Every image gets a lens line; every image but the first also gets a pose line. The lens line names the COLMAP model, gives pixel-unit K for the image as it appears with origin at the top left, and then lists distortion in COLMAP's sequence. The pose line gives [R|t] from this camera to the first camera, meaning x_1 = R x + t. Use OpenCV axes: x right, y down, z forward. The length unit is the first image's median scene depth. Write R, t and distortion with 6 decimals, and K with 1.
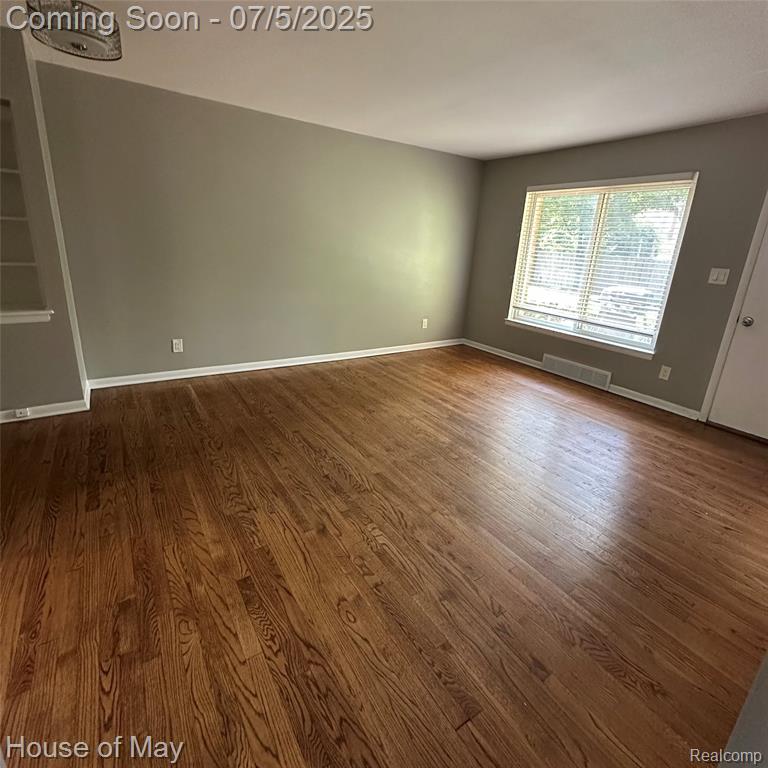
lens RADIAL K [[408.5, 0, 384.7], [0, 408.5, 363.8], [0, 0, 1]] dist [-0.002758, 0.000162]
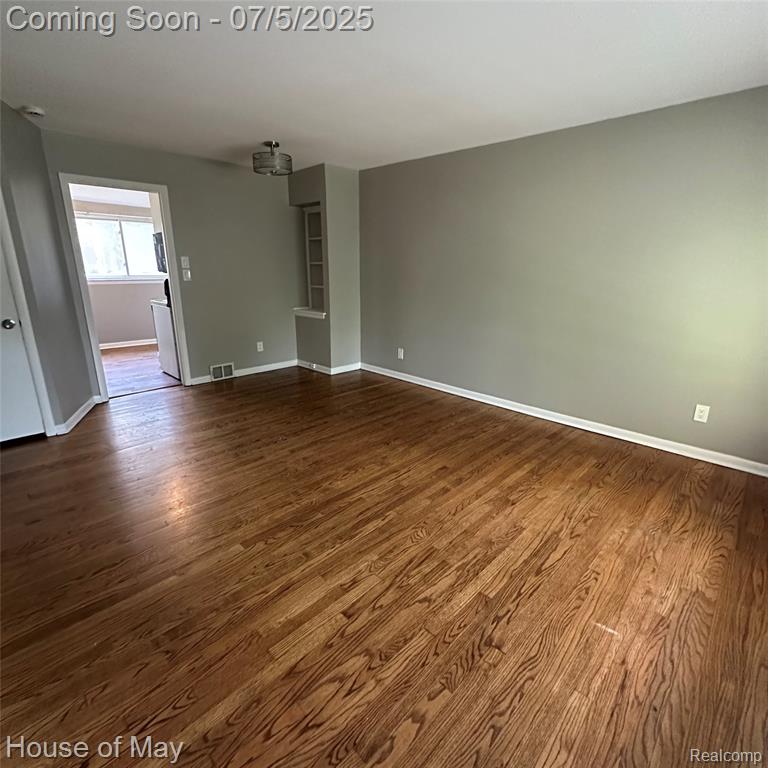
lens RADIAL K [[408.0, 0, 383.0], [0, 408.0, 384.7], [0, 0, 1]] dist [-0.002285, -0.000035]
pose [[0.210485, 0.229246, -0.950338, 0.768888], [-0.283604, 0.944630, 0.165055, -0.153938], [0.935556, 0.234778, 0.263845, 0.649168]]
